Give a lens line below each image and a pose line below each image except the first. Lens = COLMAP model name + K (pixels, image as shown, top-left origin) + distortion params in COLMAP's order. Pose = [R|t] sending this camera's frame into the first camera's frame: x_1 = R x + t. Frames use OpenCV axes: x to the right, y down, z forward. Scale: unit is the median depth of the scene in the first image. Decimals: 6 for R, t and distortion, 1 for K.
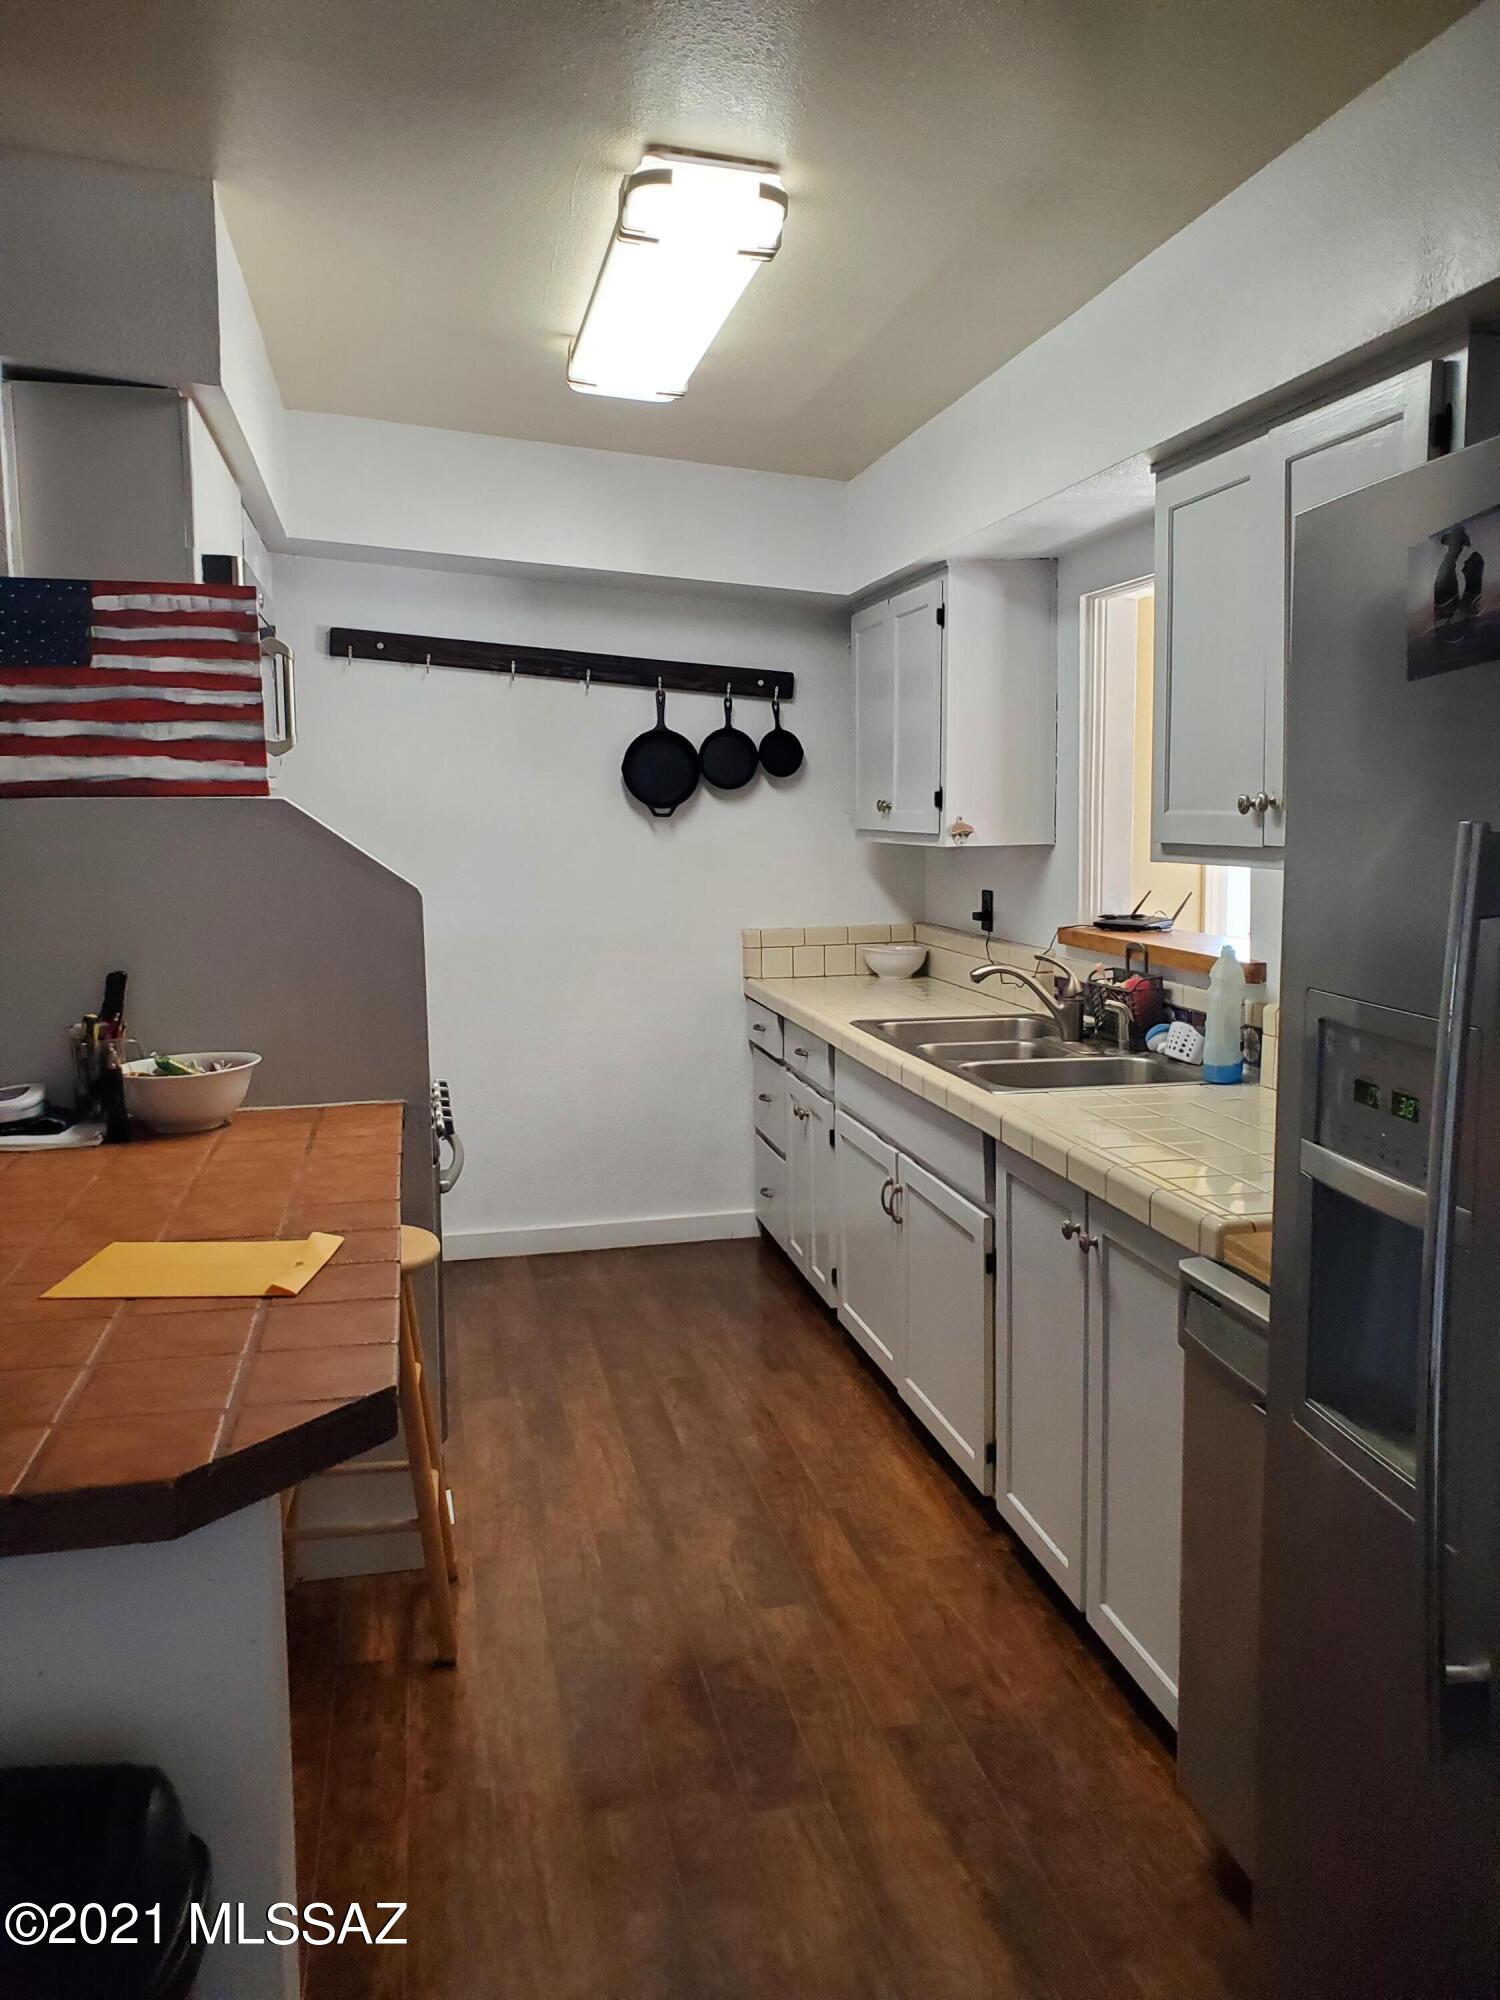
lens RADIAL K [[1523.0, 0, 748.6], [0, 1523.0, 972.5], [0, 0, 1]] dist [0.051974, -0.106174]
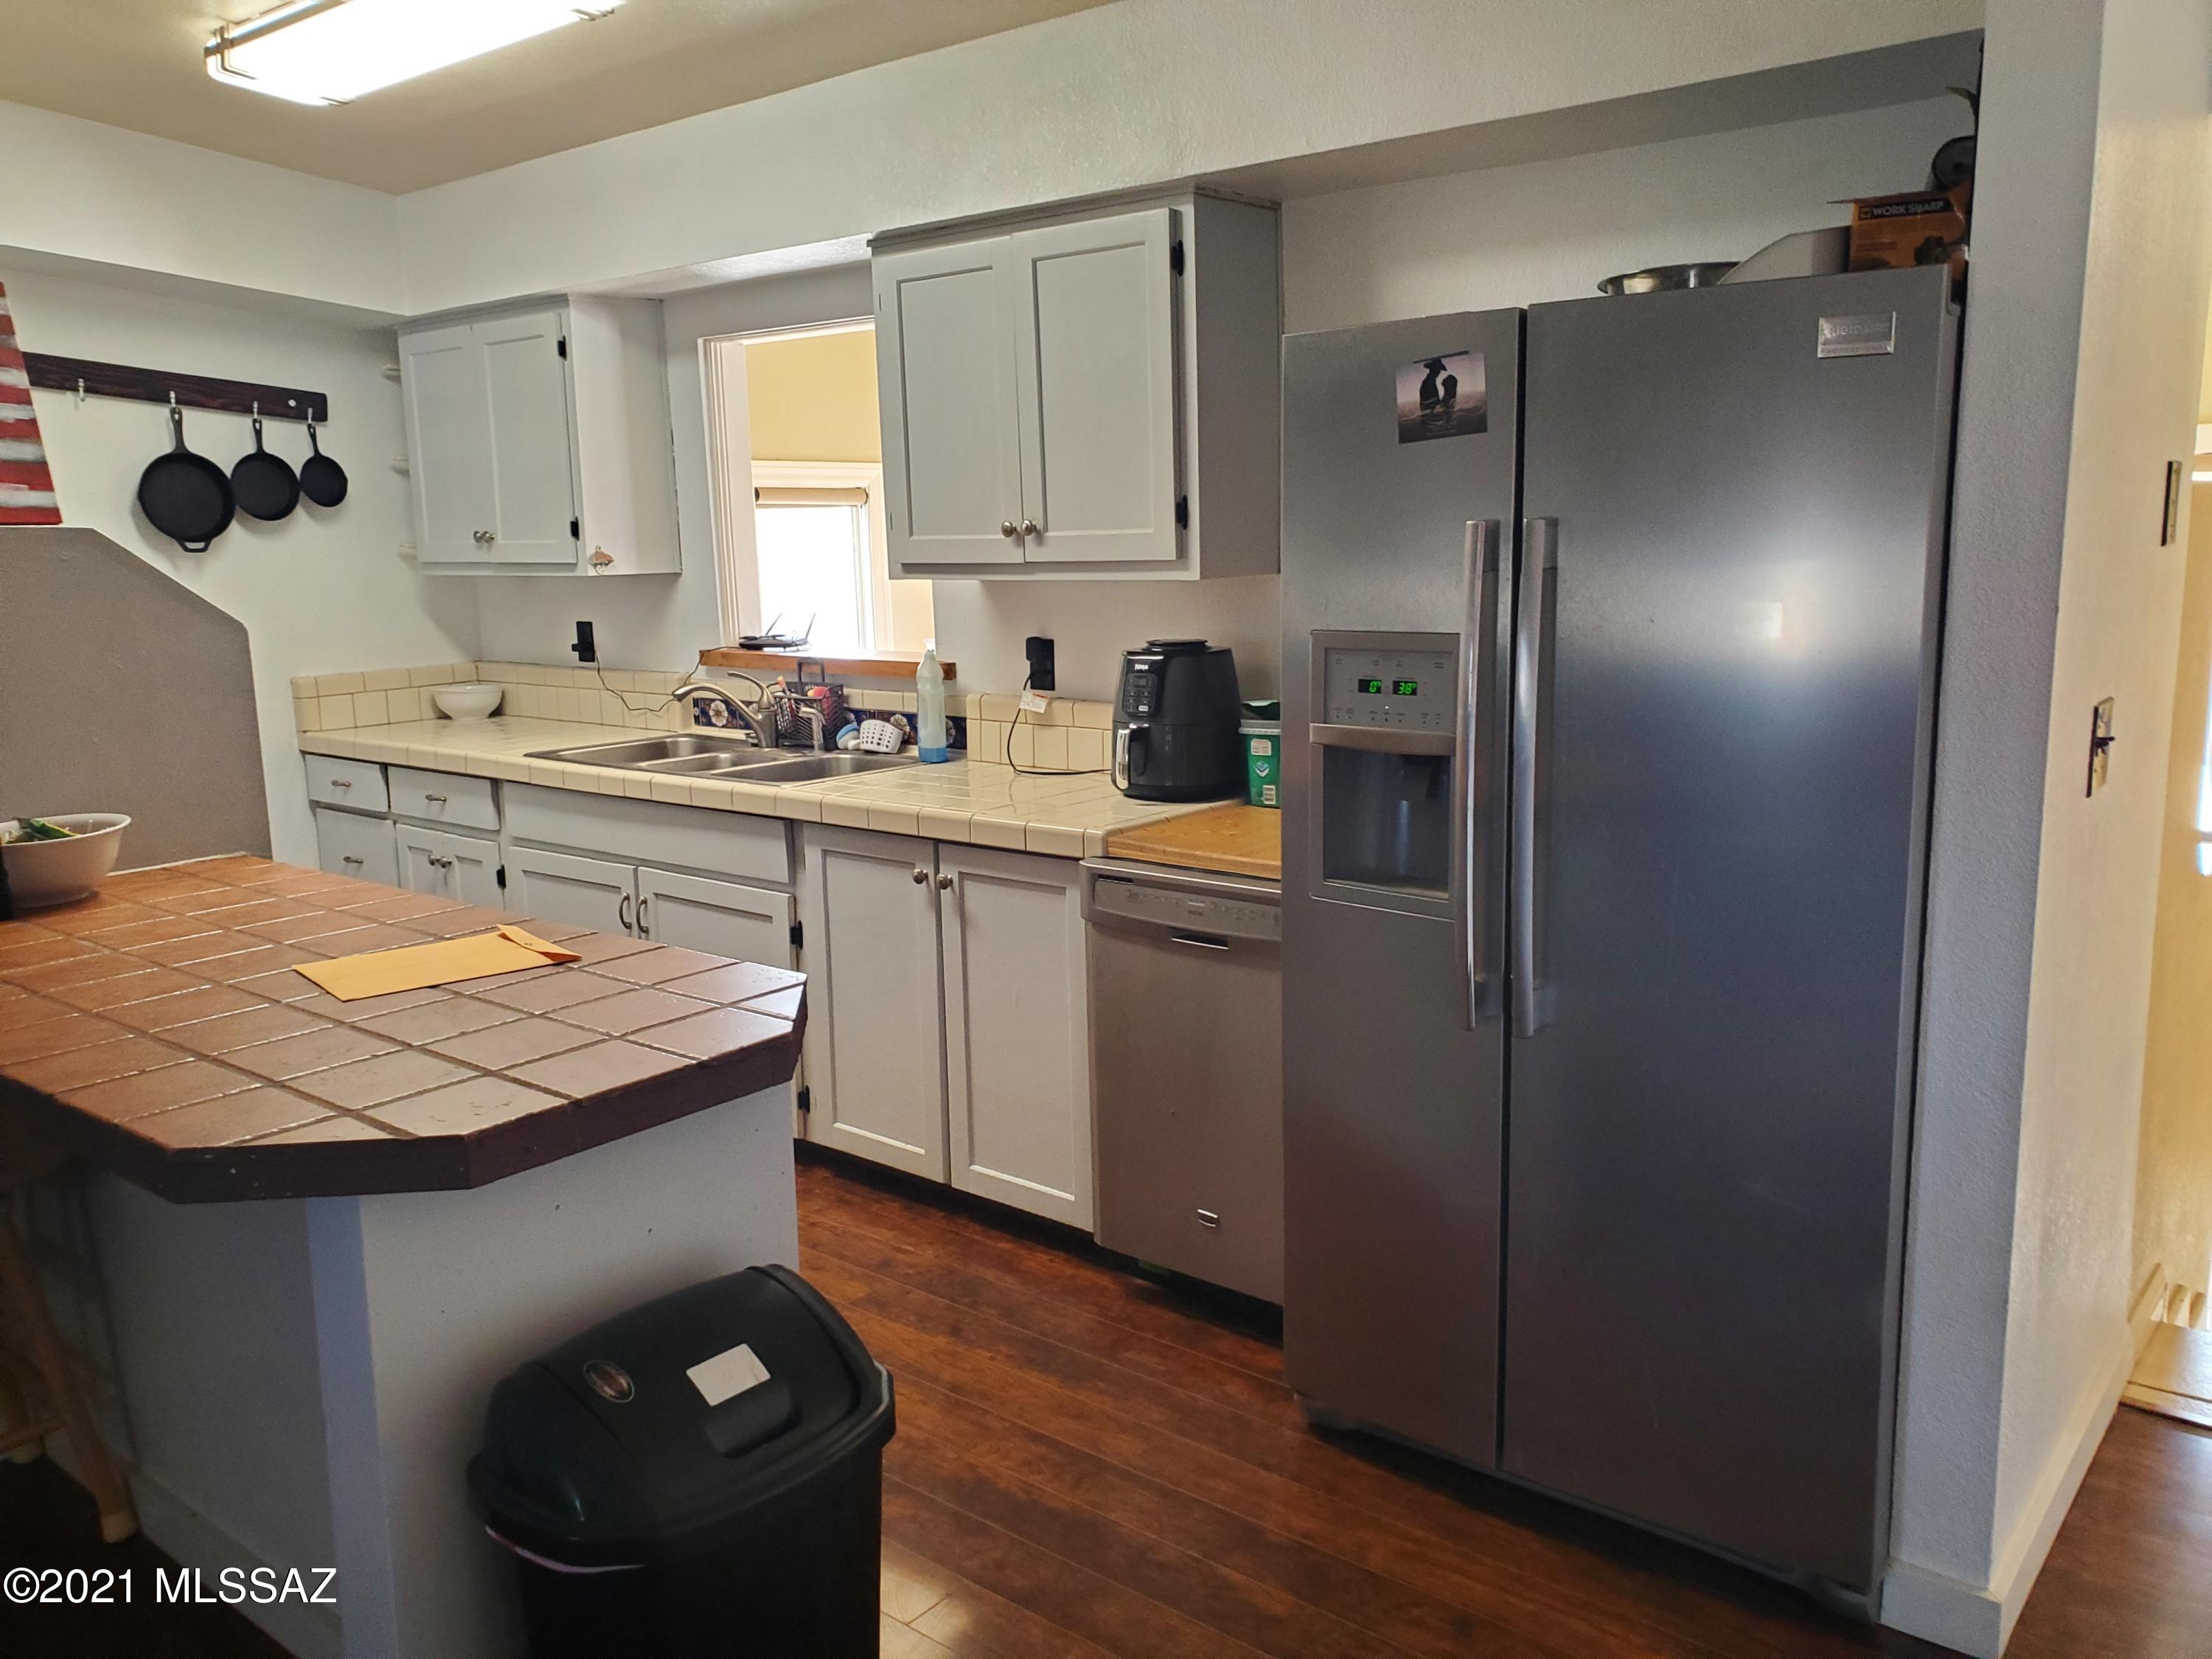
lens RADIAL K [[1684.4, 0, 1119.1], [0, 1684.4, 764.5], [0, 0, 1]] dist [0.051974, -0.106174]
pose [[0.770289, -0.090731, 0.631208, -0.325013], [0.078563, 0.995788, 0.047263, 0.017007], [-0.632838, 0.013184, 0.774172, -0.097015]]
